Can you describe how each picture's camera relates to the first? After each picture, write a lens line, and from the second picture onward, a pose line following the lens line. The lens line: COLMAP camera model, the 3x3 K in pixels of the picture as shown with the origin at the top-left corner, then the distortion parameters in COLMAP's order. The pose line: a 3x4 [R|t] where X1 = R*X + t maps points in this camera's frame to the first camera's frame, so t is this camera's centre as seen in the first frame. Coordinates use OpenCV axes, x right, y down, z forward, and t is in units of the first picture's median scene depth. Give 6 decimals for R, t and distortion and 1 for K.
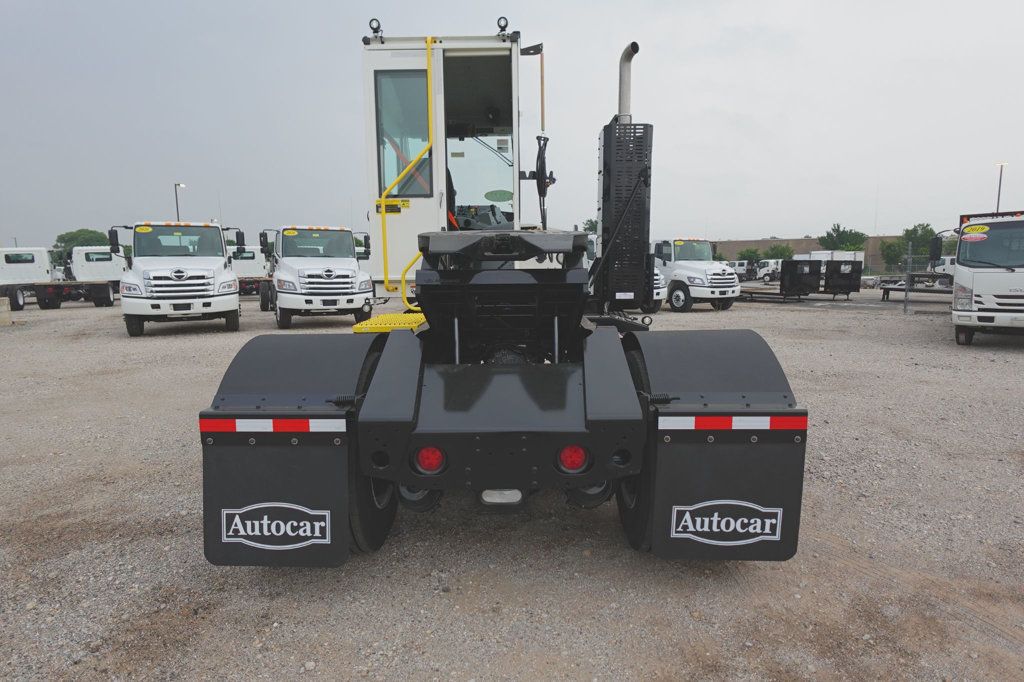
lens RADIAL K [[583.4, 0, 506.7], [0, 583.4, 340.8], [0, 0, 1]] dist [0.001688, 0.000408]
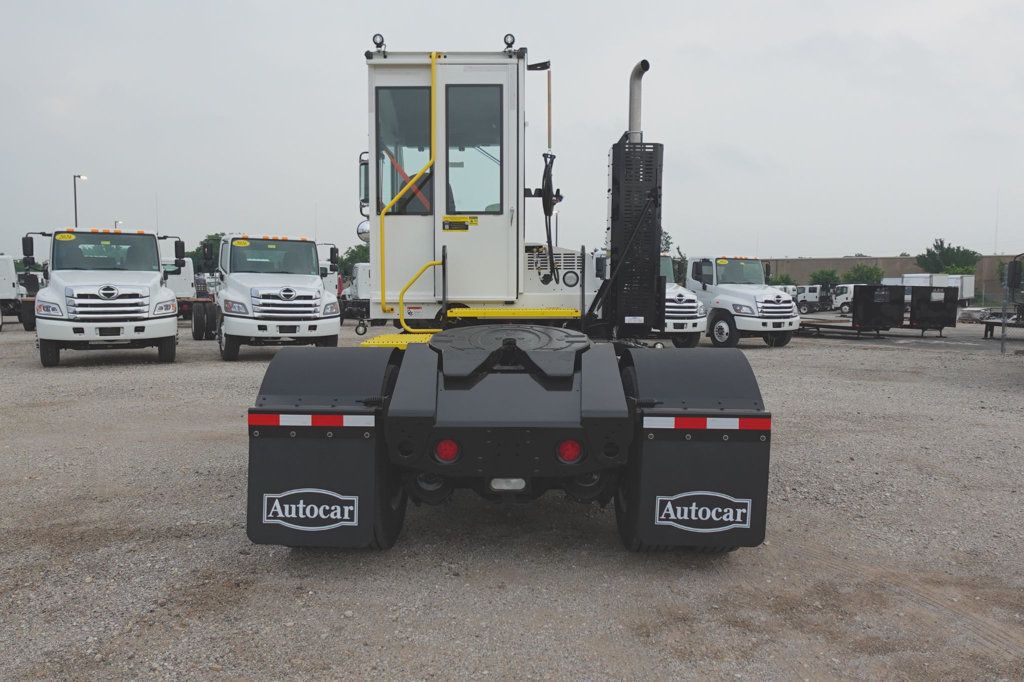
lens RADIAL K [[786.2, 0, 511.4], [0, 786.2, 335.4], [0, 0, 1]] dist [-0.002328, 0.001242]
pose [[0.999852, 0.013407, 0.010783, -0.010557], [-0.012657, 0.997683, -0.066845, 0.035592], [-0.011654, 0.066699, 0.997705, -0.269221]]
